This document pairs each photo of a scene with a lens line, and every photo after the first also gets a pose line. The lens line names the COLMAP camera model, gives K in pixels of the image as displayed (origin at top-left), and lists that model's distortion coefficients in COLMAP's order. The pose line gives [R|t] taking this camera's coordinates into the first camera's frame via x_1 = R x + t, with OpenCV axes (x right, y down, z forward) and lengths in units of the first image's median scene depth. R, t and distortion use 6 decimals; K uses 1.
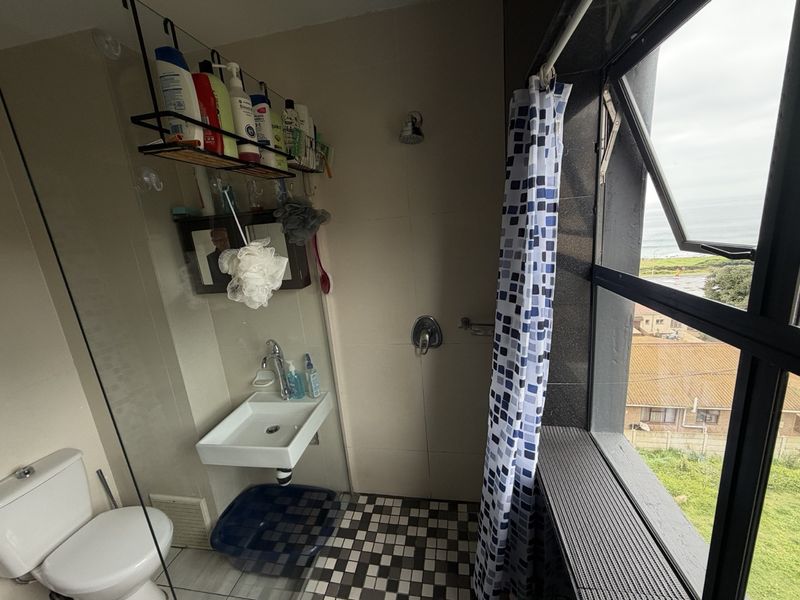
lens RADIAL K [[319.7, 0, 398.2], [0, 319.7, 300.6], [0, 0, 1]] dist [-0.002739, 0.000285]
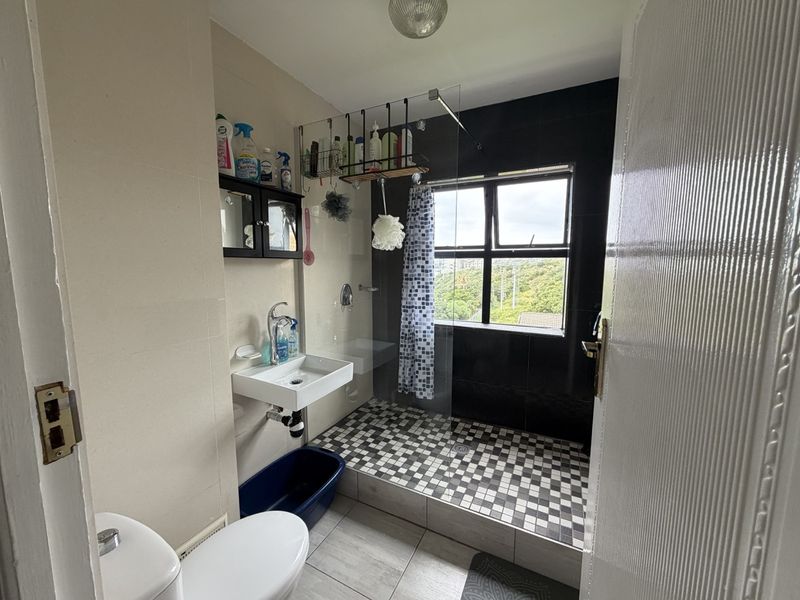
lens RADIAL K [[319.7, 0, 401.5], [0, 319.7, 301.6], [0, 0, 1]] dist [-0.002739, 0.000285]
pose [[0.276905, -0.018526, 0.960719, -1.409433], [0.196638, 0.979748, -0.037784, 0.254251], [-0.940562, 0.199376, 0.274940, 0.310009]]
